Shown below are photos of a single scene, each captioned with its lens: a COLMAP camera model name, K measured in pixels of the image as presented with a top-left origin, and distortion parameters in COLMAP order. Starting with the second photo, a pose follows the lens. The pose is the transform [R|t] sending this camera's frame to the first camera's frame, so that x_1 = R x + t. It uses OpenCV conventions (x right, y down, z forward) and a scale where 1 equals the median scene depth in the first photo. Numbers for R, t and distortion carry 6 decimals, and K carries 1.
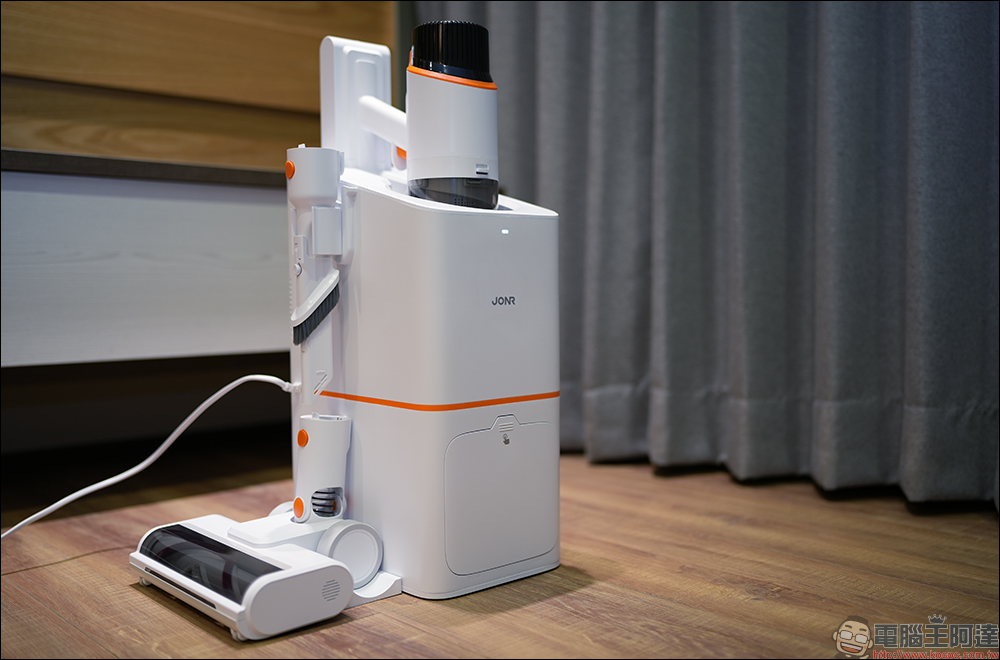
lens RADIAL K [[984.8, 0, 500.0], [0, 984.8, 330.0], [0, 0, 1]] dist [-0.000230, -0.005437]
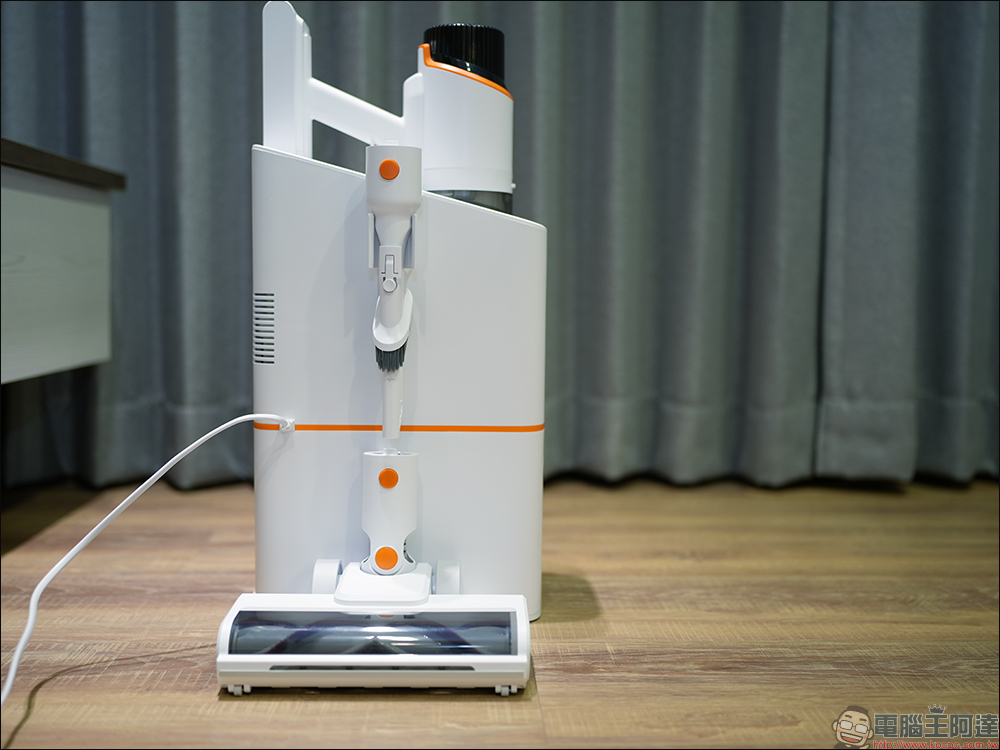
lens RADIAL K [[1084.3, 0, 500.0], [0, 1084.3, 375.0], [0, 0, 1]] dist [-0.010135, -0.006823]
pose [[0.647480, -0.048746, 0.760522, -0.861371], [0.026719, 0.998791, 0.041270, -0.018780], [-0.761614, -0.006401, 0.648000, 0.302961]]
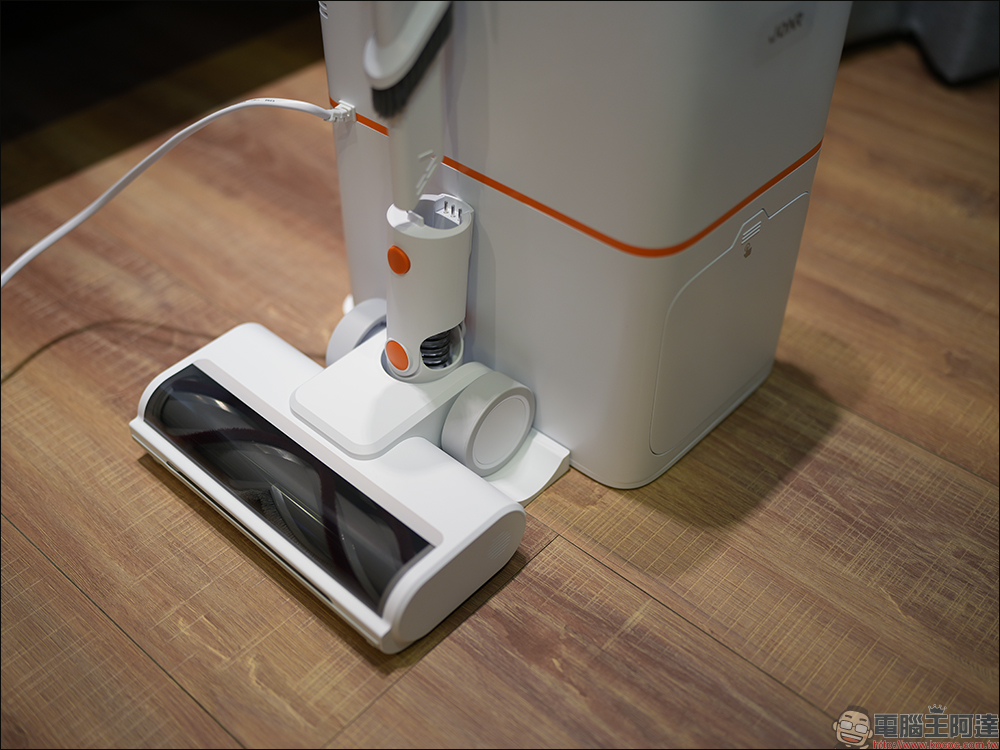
lens RADIAL K [[1123.5, 0, 500.0], [0, 1123.5, 375.0], [0, 0, 1]] dist [-0.007320, 0.013074]
pose [[0.995108, -0.058516, 0.079600, -0.197290], [-0.004057, 0.780831, 0.624730, -0.247356], [-0.098711, -0.621996, 0.776773, 0.443471]]
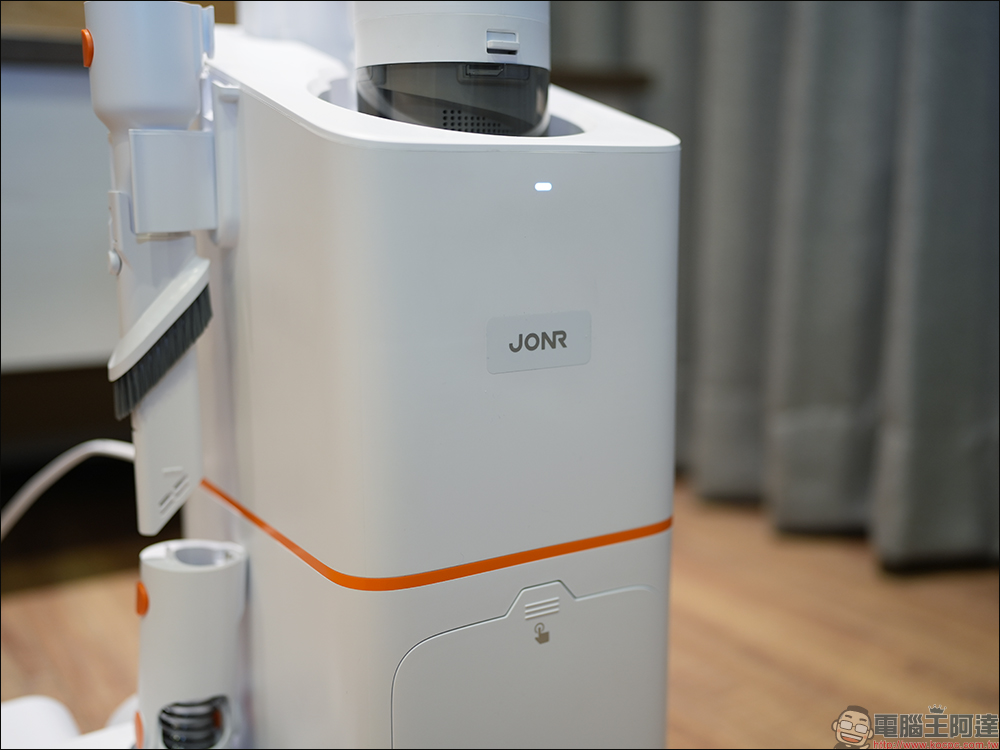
lens RADIAL K [[1149.7, 0, 500.0], [0, 1149.7, 375.0], [0, 0, 1]] dist [0.064176, 0.000436]
pose [[0.984758, 0.034070, -0.170559, 0.075358], [-0.015014, 0.993618, 0.111795, -0.071568], [0.173280, -0.107530, 0.978985, 0.469179]]
